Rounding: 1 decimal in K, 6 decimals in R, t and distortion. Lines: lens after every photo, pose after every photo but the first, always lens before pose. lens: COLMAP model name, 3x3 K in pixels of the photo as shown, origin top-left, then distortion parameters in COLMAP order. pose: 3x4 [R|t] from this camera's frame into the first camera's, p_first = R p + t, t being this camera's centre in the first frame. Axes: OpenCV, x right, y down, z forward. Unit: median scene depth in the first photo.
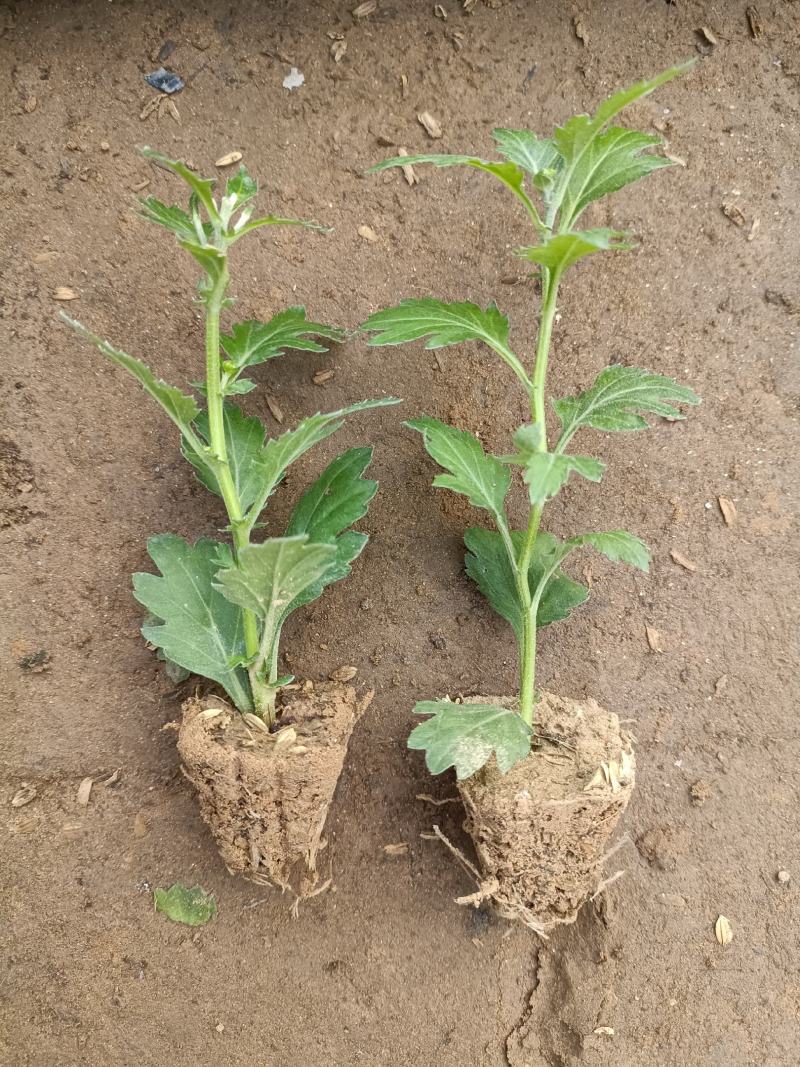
lens RADIAL K [[795.4, 0, 400.0], [0, 795.4, 533.5], [0, 0, 1]] dist [0.031650, -0.068792]
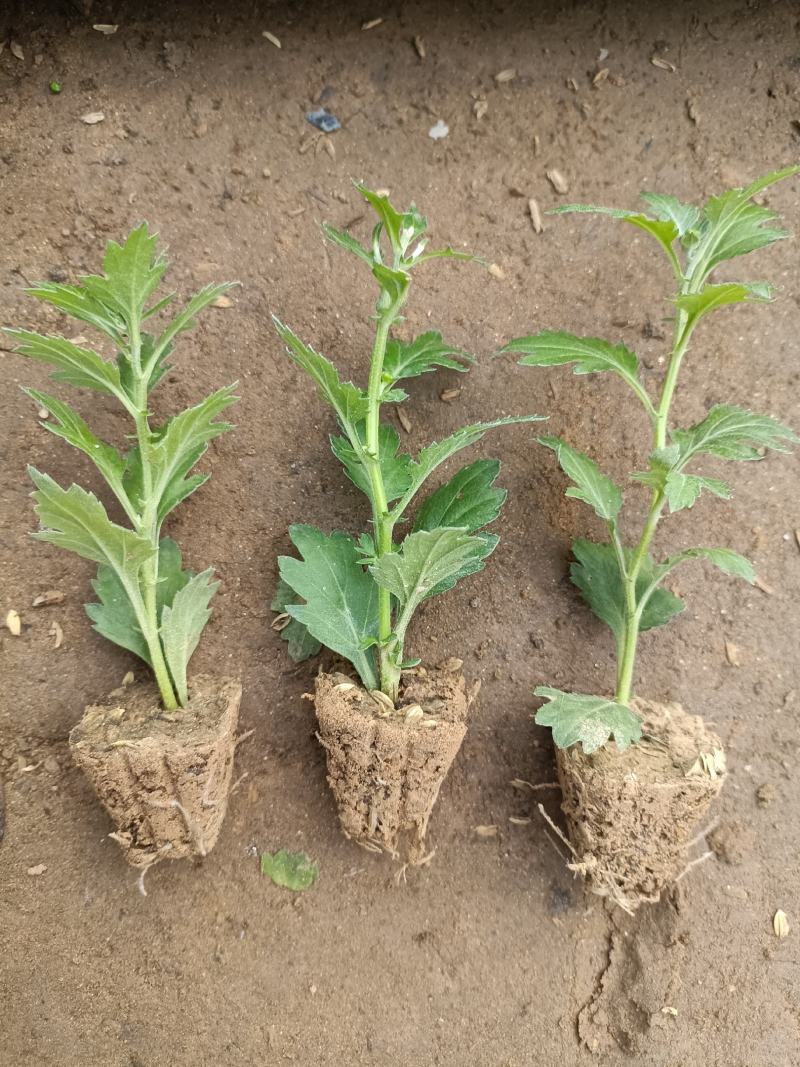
lens RADIAL K [[787.9, 0, 413.8], [0, 787.9, 533.6], [0, 0, 1]] dist [0.026281, -0.056677]
pose [[0.996585, 0.076509, 0.031048, -0.168603], [-0.075032, 0.996110, -0.046217, 0.050903], [-0.034463, 0.043730, 0.998449, -0.086490]]
